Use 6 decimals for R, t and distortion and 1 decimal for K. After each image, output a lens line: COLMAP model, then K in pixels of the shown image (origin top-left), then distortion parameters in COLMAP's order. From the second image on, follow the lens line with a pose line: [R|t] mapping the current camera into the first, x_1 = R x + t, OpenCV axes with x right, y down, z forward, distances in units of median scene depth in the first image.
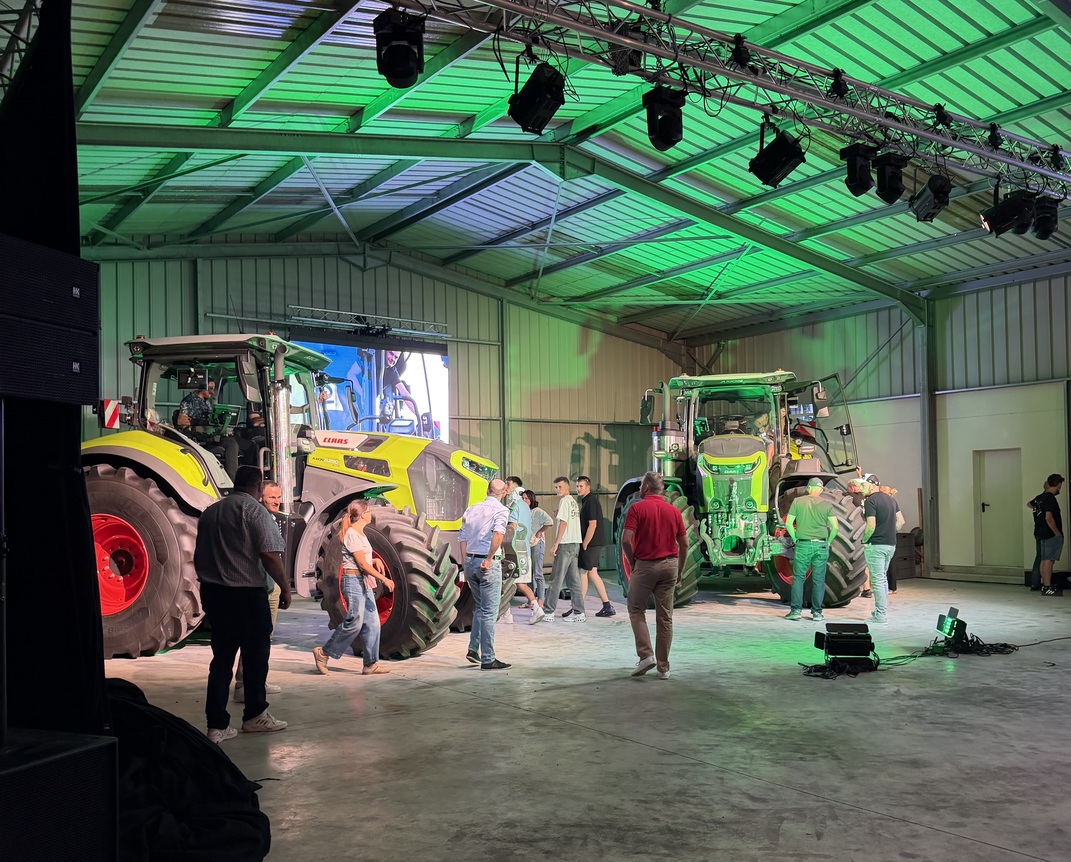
lens RADIAL K [[1052.5, 0, 535.5], [0, 1052.5, 467.6], [0, 0, 1]] dist [0.119797, -0.006661]
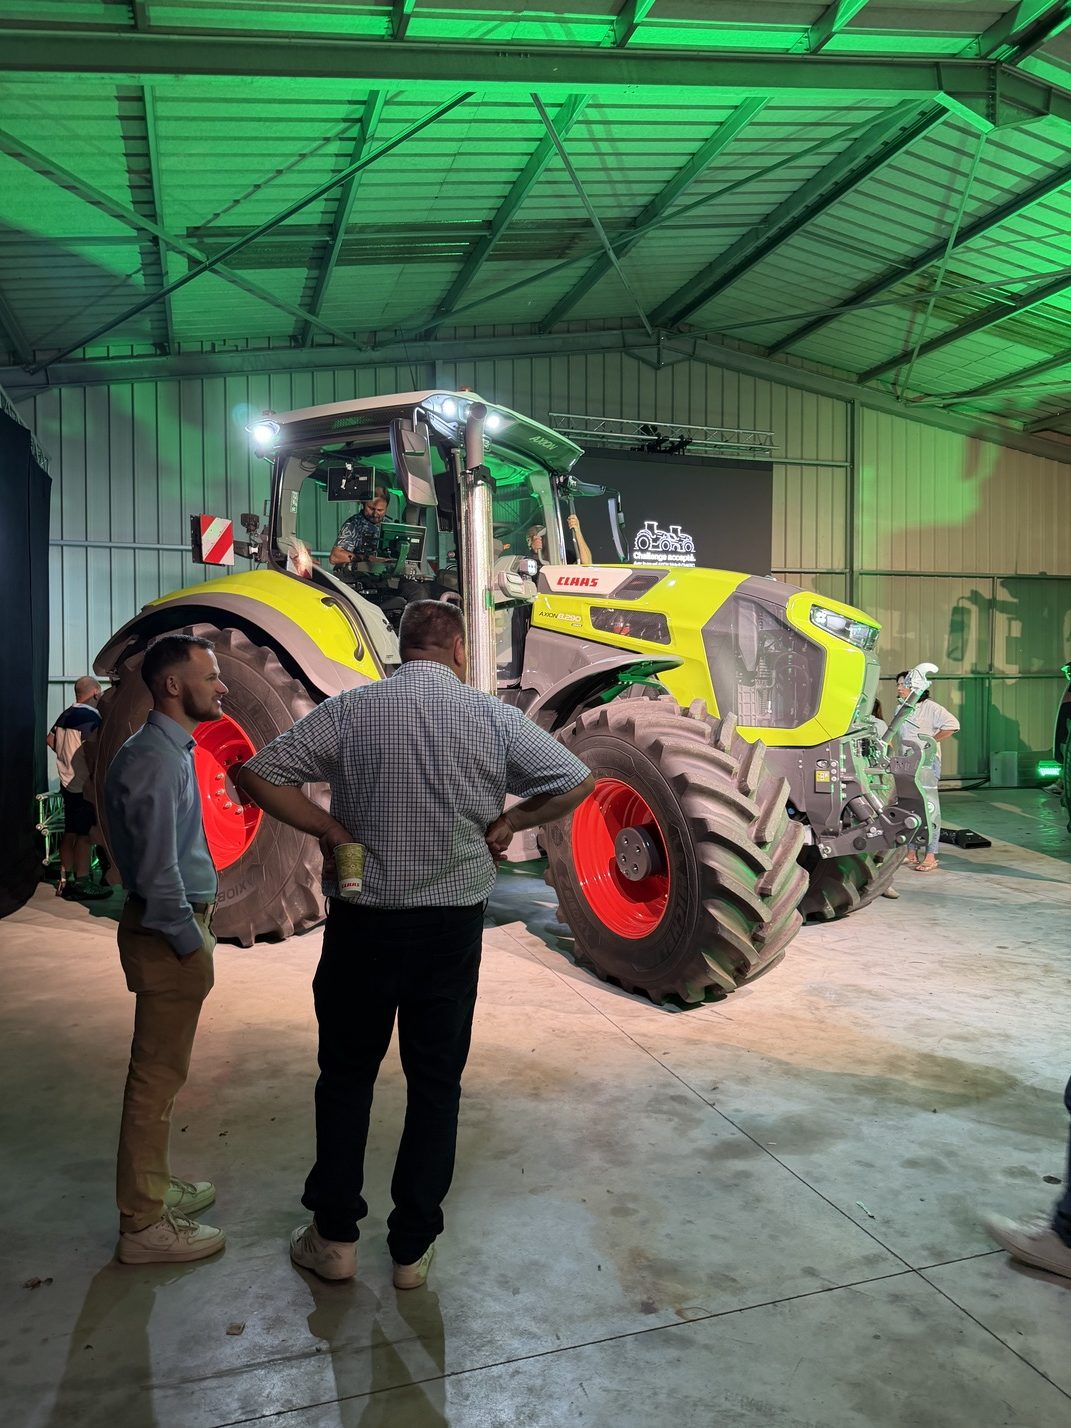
lens RADIAL K [[1060.1, 0, 535.5], [0, 1060.1, 714.0], [0, 0, 1]] dist [0.089536, -0.093435]
pose [[0.957340, 0.015446, -0.288551, -0.035643], [0.001847, 0.998223, 0.059564, 0.009102], [0.288958, -0.057556, 0.955610, 0.350168]]
